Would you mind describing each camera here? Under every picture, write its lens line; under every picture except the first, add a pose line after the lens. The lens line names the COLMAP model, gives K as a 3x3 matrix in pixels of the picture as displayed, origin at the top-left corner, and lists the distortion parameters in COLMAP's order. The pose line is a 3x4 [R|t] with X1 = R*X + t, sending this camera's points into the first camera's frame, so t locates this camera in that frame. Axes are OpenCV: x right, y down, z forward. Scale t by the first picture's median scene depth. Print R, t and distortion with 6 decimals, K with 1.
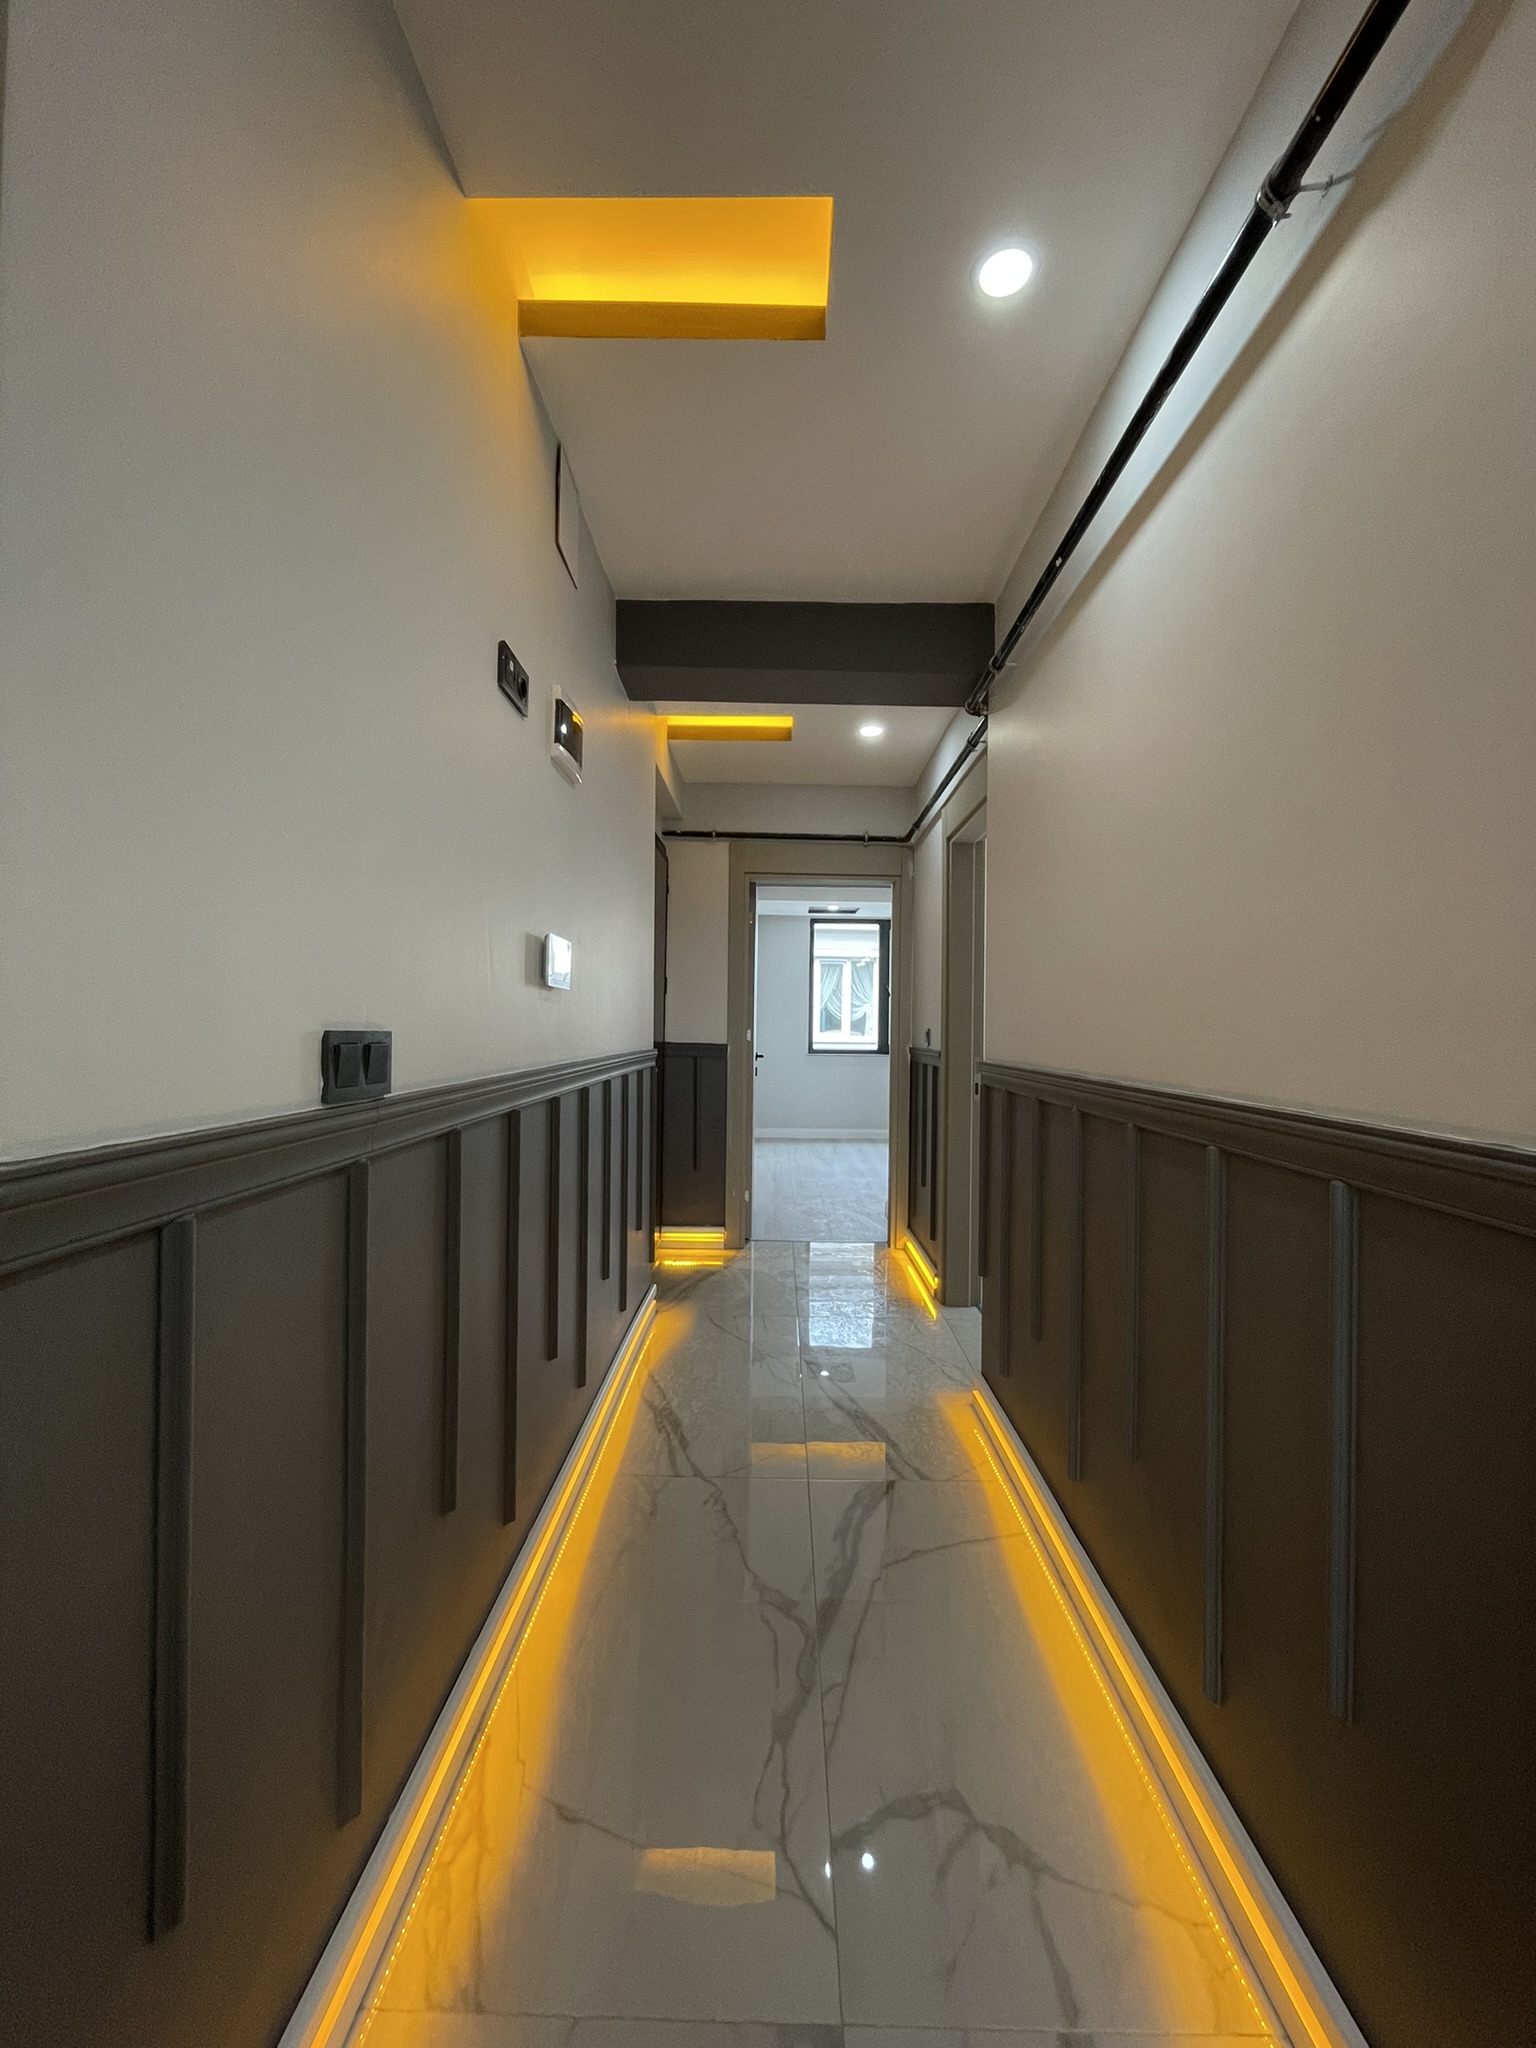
lens RADIAL K [[831.2, 0, 773.6], [0, 831.2, 1022.5], [0, 0, 1]] dist [-0.001255, -0.000967]
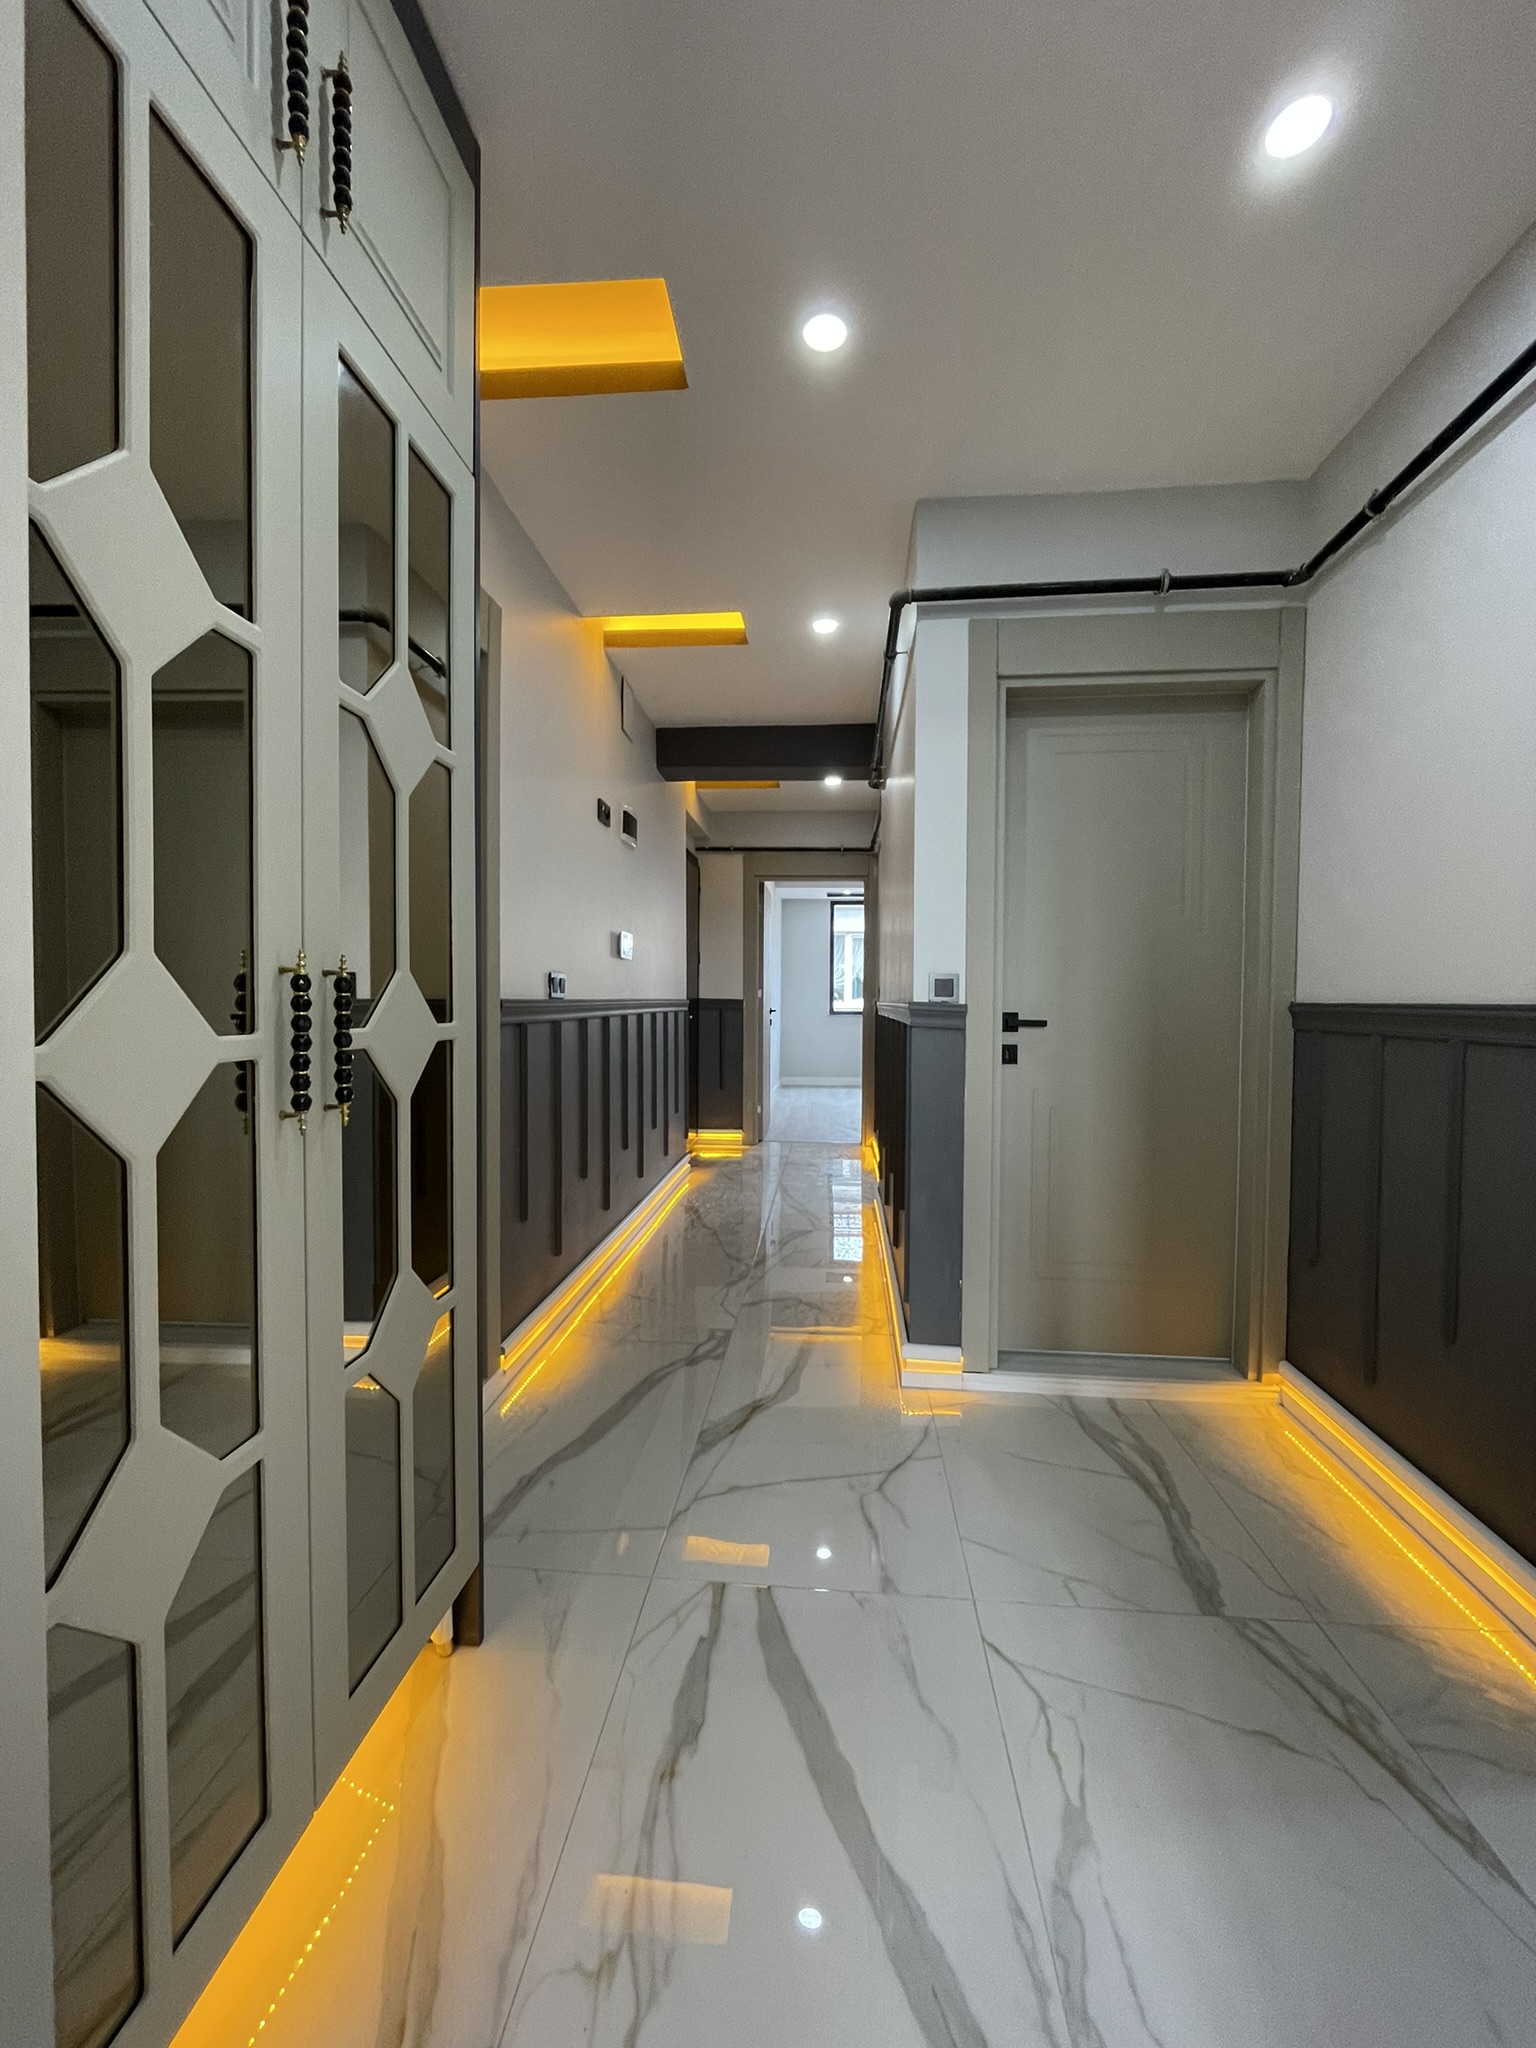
lens RADIAL K [[831.2, 0, 773.6], [0, 831.2, 1022.5], [0, 0, 1]] dist [-0.001255, -0.000967]
pose [[0.997356, -0.007161, -0.072311, 0.097689], [0.009412, 0.999480, 0.030832, 0.022532], [0.072053, -0.031431, 0.996905, -0.399867]]
